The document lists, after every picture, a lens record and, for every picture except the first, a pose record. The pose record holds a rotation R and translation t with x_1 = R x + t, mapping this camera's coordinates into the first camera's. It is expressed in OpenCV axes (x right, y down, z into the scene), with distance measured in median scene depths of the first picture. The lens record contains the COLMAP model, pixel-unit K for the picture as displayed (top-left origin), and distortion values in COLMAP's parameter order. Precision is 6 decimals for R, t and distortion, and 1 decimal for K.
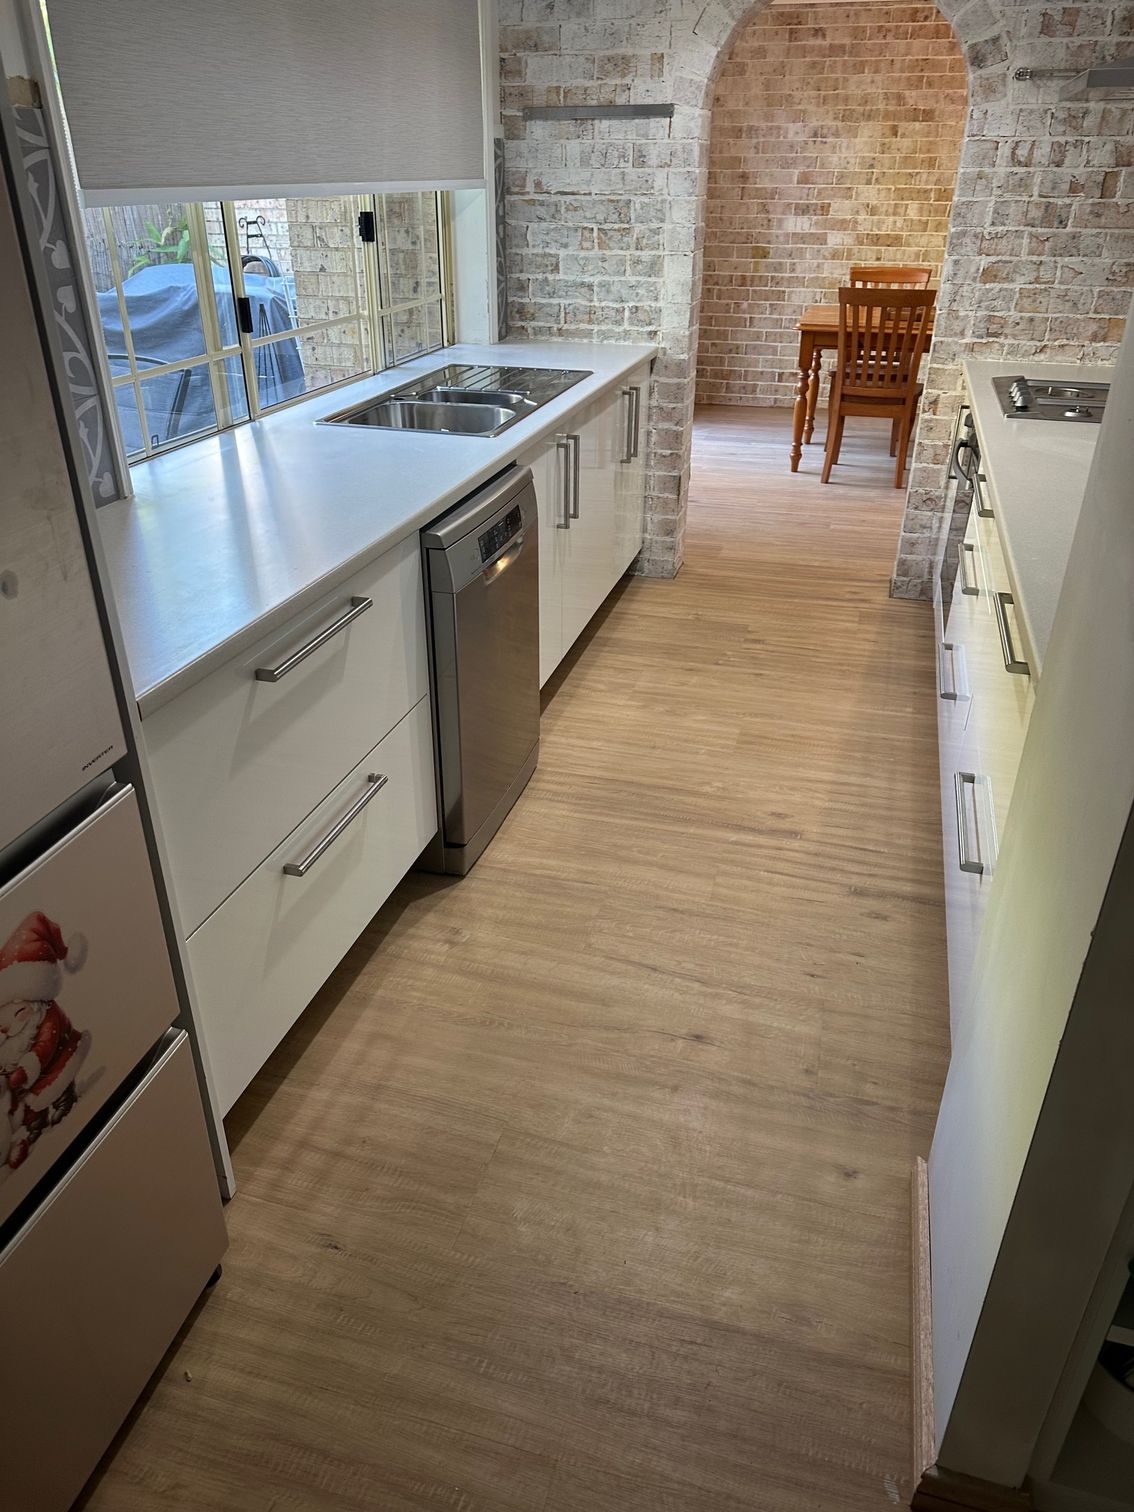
lens RADIAL K [[1084.6, 0, 567.0], [0, 1084.6, 756.0], [0, 0, 1]] dist [0.178855, -0.340734]
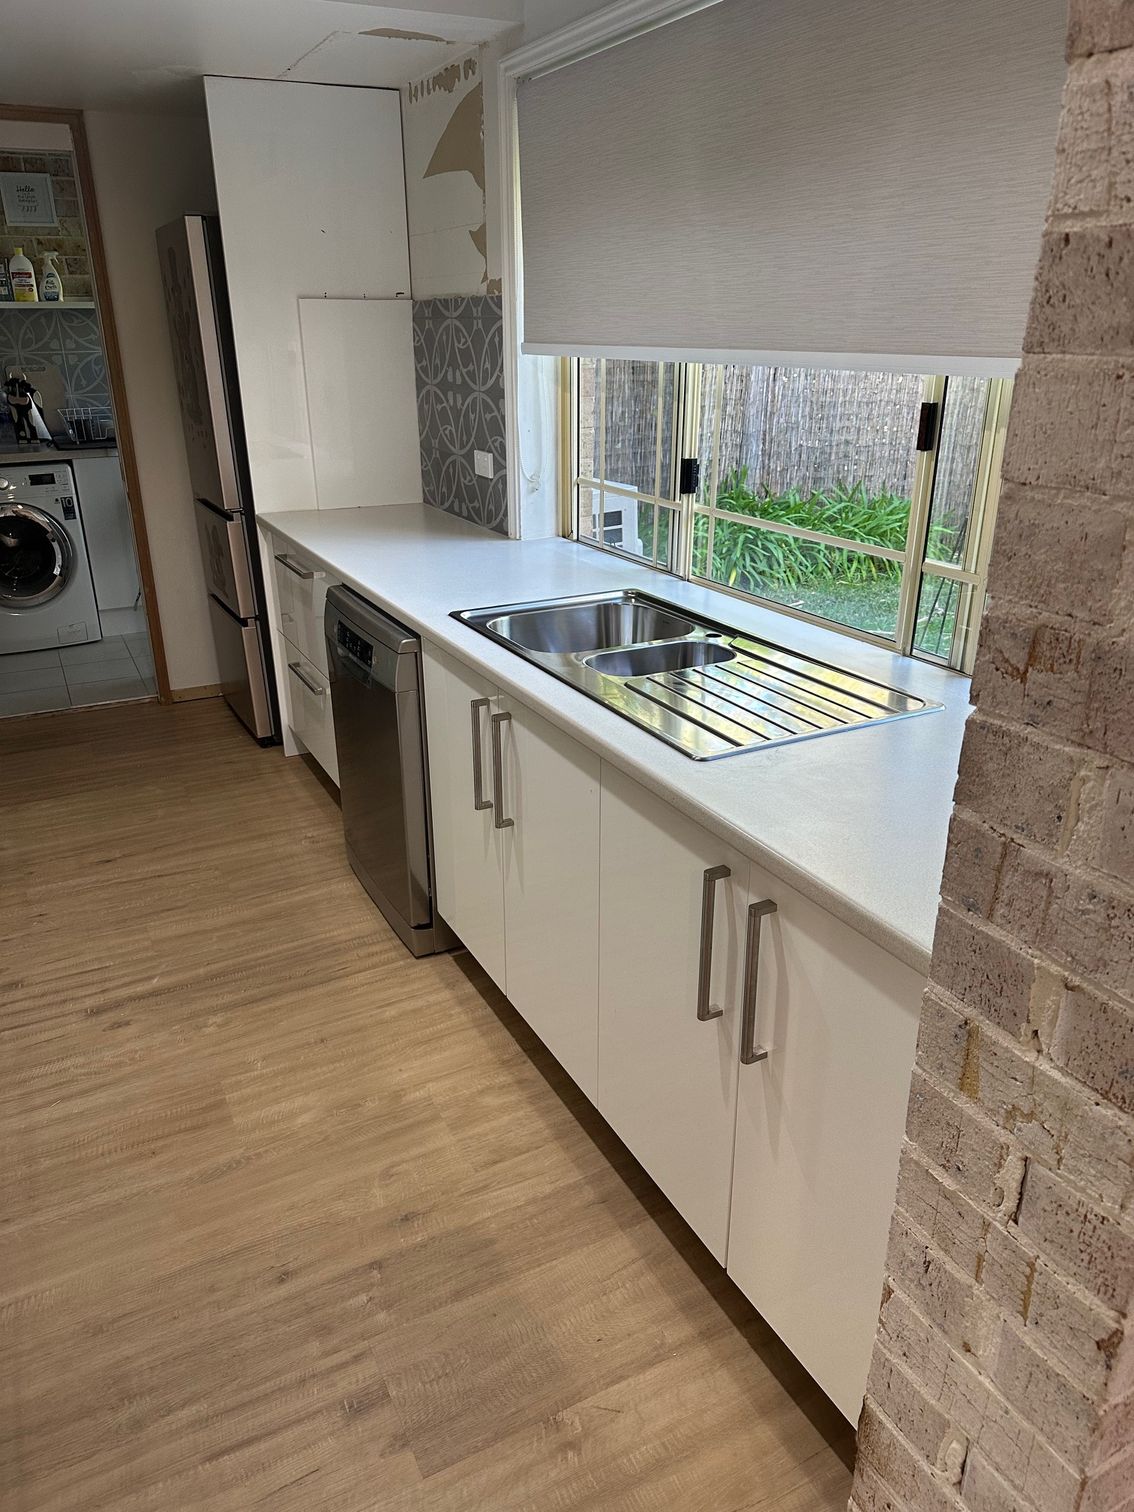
lens RADIAL K [[1061.8, 0, 567.0], [0, 1061.8, 756.0], [0, 0, 1]] dist [0.065518, -0.082405]
pose [[-0.726166, 0.264942, -0.634420, 0.422103], [-0.321548, 0.684748, 0.654008, -0.770835], [0.607692, 0.678915, -0.412049, 1.424715]]
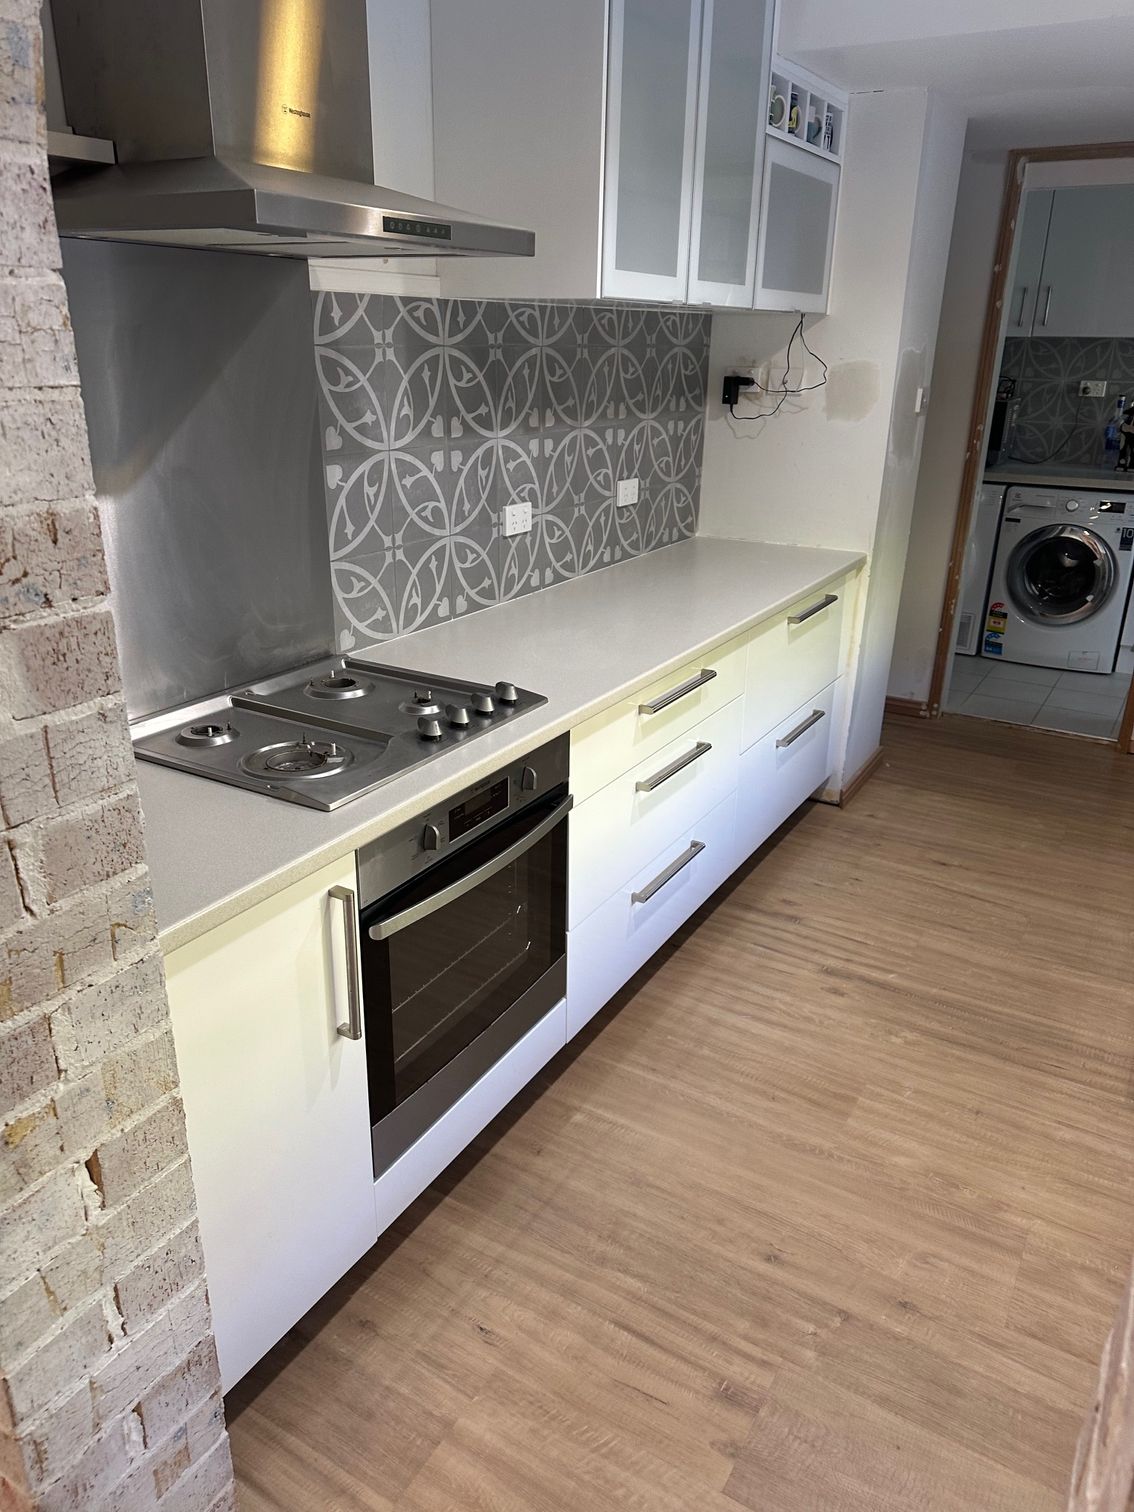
lens RADIAL K [[1068.7, 0, 567.5], [0, 1068.7, 763.1], [0, 0, 1]] dist [0.036121, -0.060015]
pose [[-0.966307, -0.110348, 0.232539, 0.224940], [0.106921, 0.649715, 0.752621, -0.801260], [-0.234134, 0.752126, -0.616025, 1.478022]]
